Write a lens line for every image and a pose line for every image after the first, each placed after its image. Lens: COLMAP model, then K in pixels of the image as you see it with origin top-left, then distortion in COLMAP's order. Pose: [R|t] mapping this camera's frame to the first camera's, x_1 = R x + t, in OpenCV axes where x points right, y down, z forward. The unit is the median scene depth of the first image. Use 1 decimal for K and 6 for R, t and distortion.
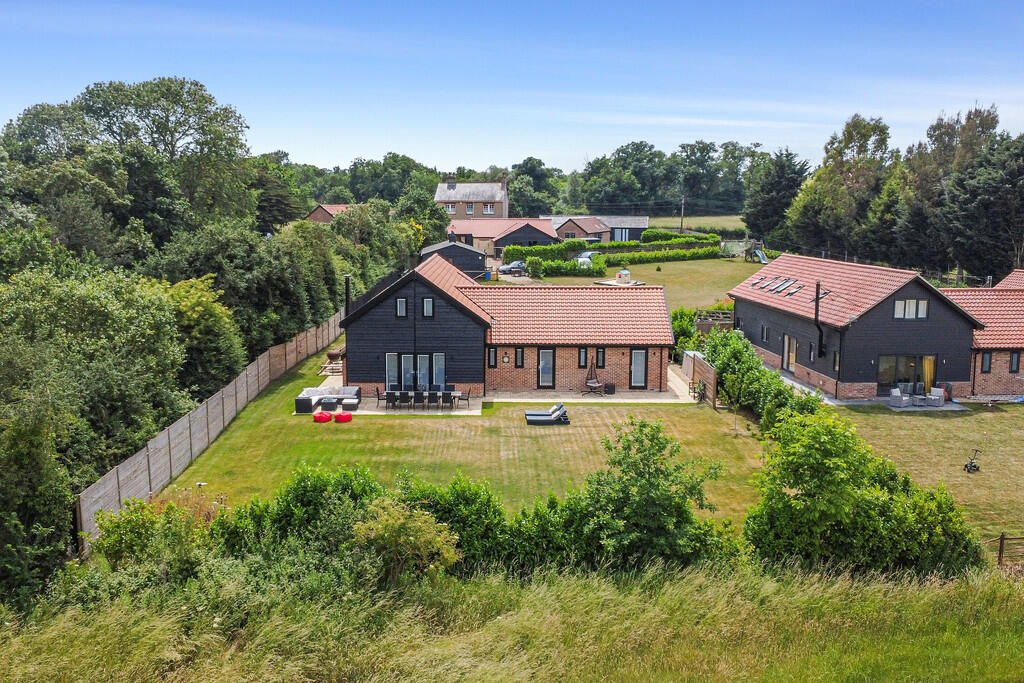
lens RADIAL K [[970.6, 0, 512.0], [0, 970.6, 341.5], [0, 0, 1]] dist [0.005248, -0.005544]
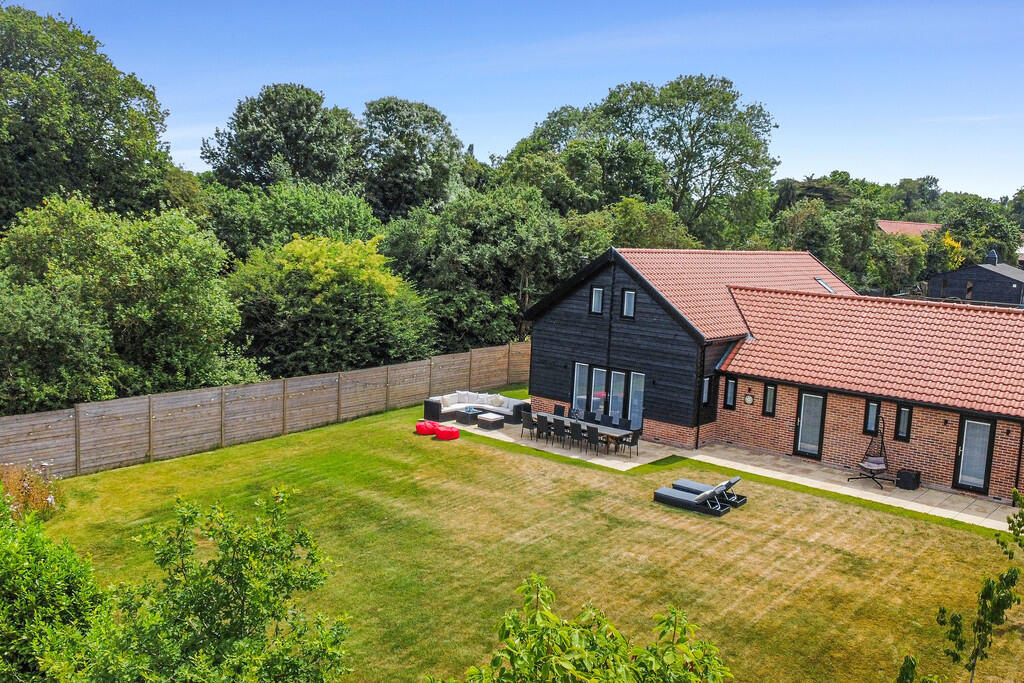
lens RADIAL K [[931.8, 0, 512.0], [0, 931.8, 341.5], [0, 0, 1]] dist [0.020729, 0.008706]
pose [[0.756031, 0.116513, -0.644083, 0.266376], [-0.138881, 0.990178, 0.016101, -0.007472], [0.639633, 0.077279, 0.764786, 0.426489]]
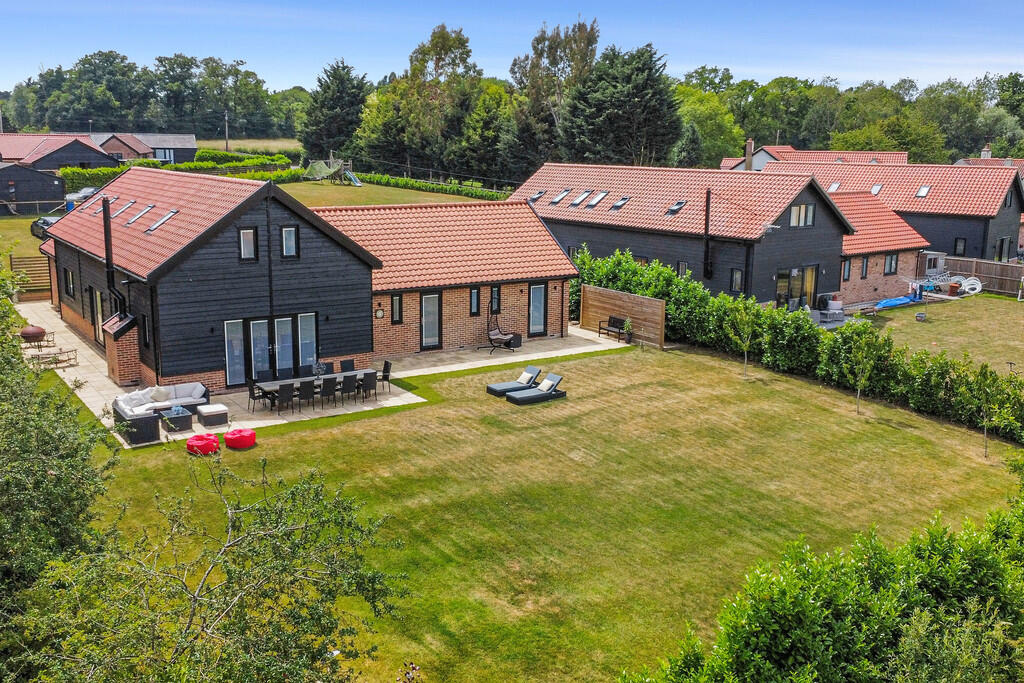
lens RADIAL K [[970.6, 0, 512.0], [0, 970.6, 341.5], [0, 0, 1]] dist [0.005248, -0.005544]
pose [[0.832274, -0.107672, 0.543807, -0.300216], [0.070436, 0.993545, 0.088920, -0.016031], [-0.549871, -0.035703, 0.834486, 0.380452]]
